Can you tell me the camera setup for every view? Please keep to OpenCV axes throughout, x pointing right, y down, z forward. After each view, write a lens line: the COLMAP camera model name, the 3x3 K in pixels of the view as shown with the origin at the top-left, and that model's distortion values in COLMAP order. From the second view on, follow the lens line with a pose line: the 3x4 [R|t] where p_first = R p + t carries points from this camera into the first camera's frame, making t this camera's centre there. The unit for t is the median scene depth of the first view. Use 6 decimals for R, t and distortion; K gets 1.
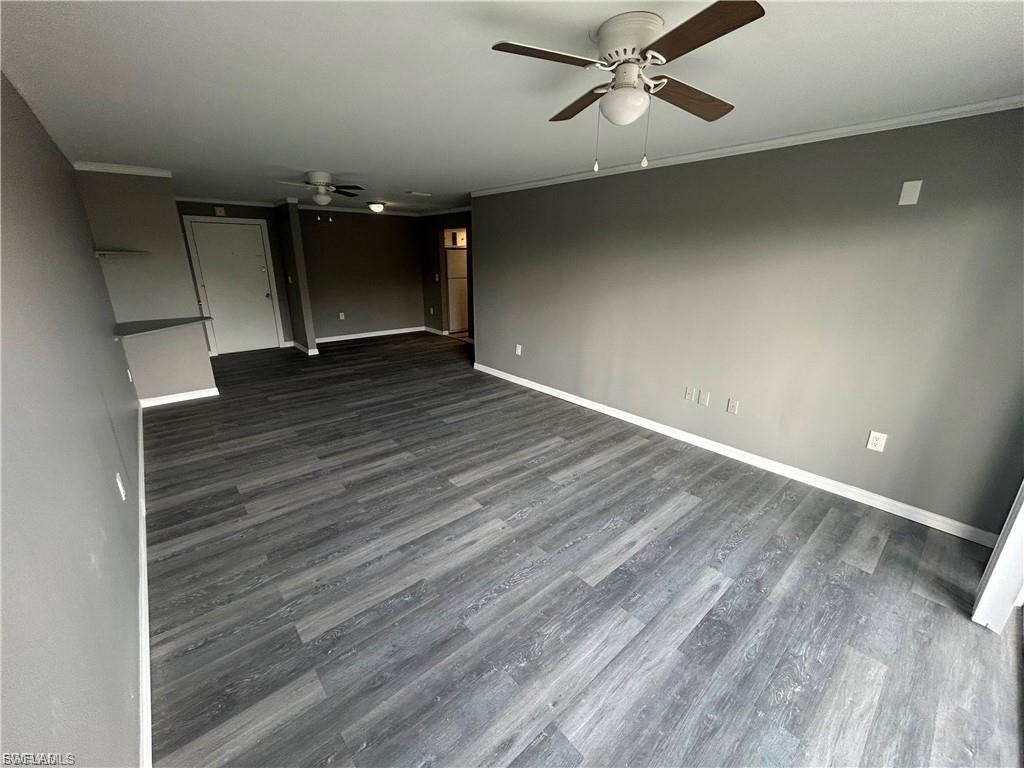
lens RADIAL K [[411.7, 0, 508.1], [0, 411.7, 381.5], [0, 0, 1]] dist [-0.002212, 0.000289]
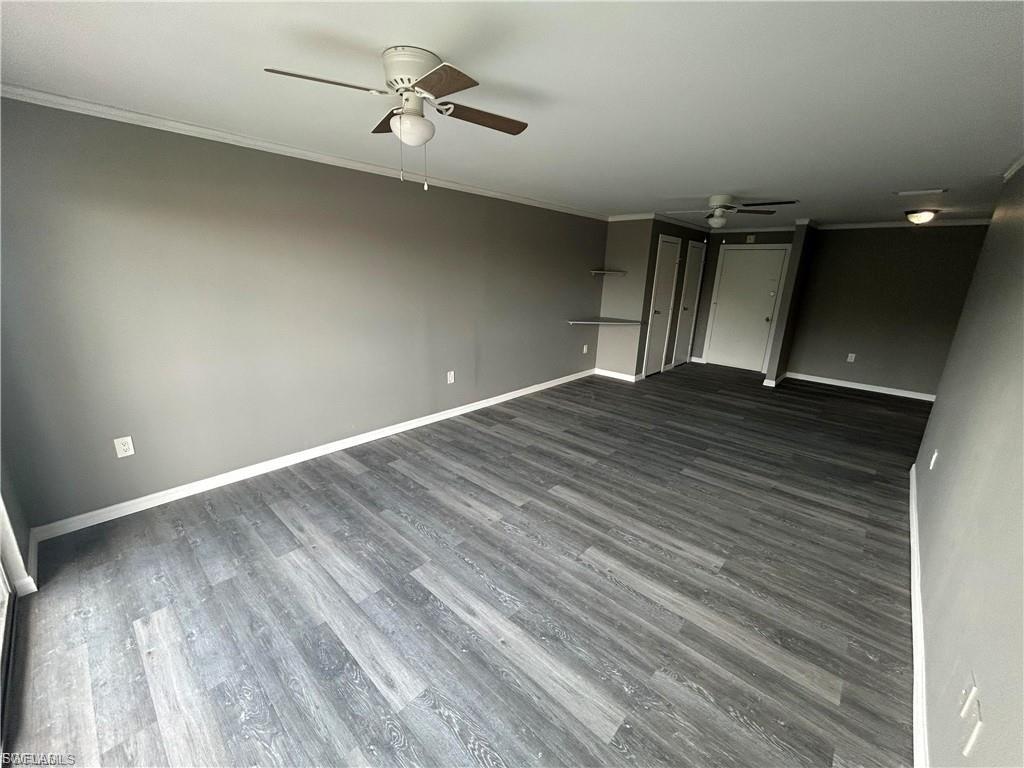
lens RADIAL K [[411.7, 0, 508.1], [0, 411.7, 381.5], [0, 0, 1]] dist [-0.002212, 0.000289]
pose [[0.115558, 0.258692, -0.959023, 0.812604], [-0.321886, 0.923144, 0.210227, -0.190533], [0.939700, 0.284402, 0.189946, 0.646413]]
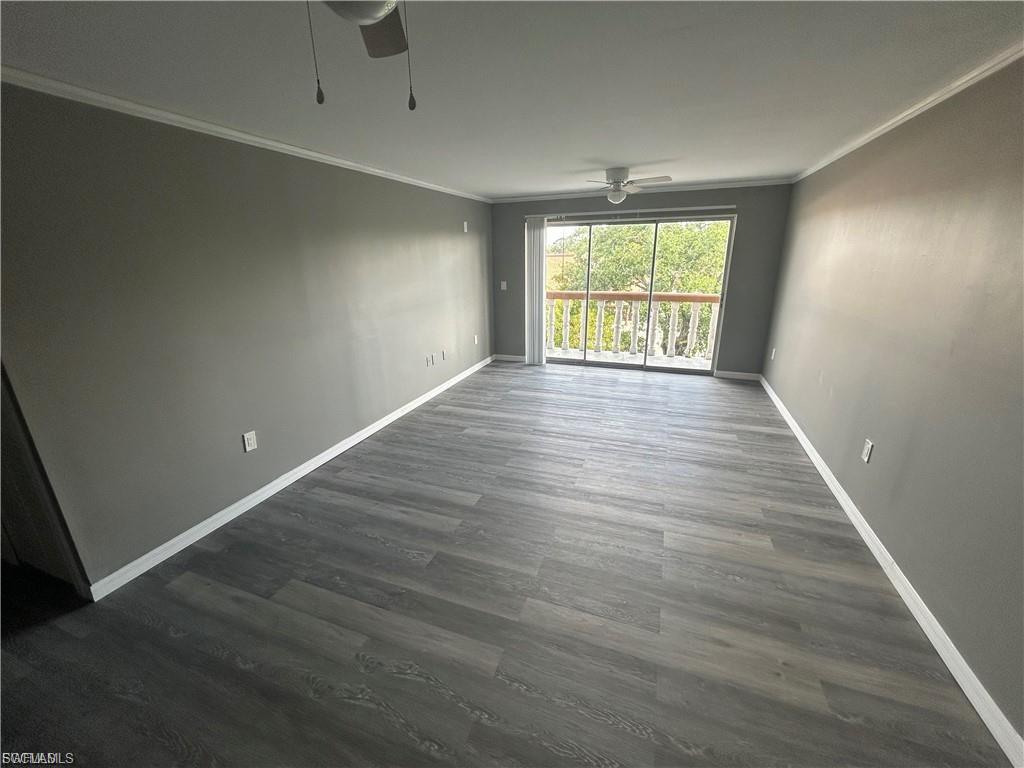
lens RADIAL K [[411.7, 0, 508.1], [0, 411.7, 381.5], [0, 0, 1]] dist [-0.002212, 0.000289]
pose [[-0.479299, -0.256620, 0.839296, -1.011987], [0.271696, 0.865936, 0.419923, -0.500010], [-0.834538, 0.429302, -0.345320, 1.591844]]
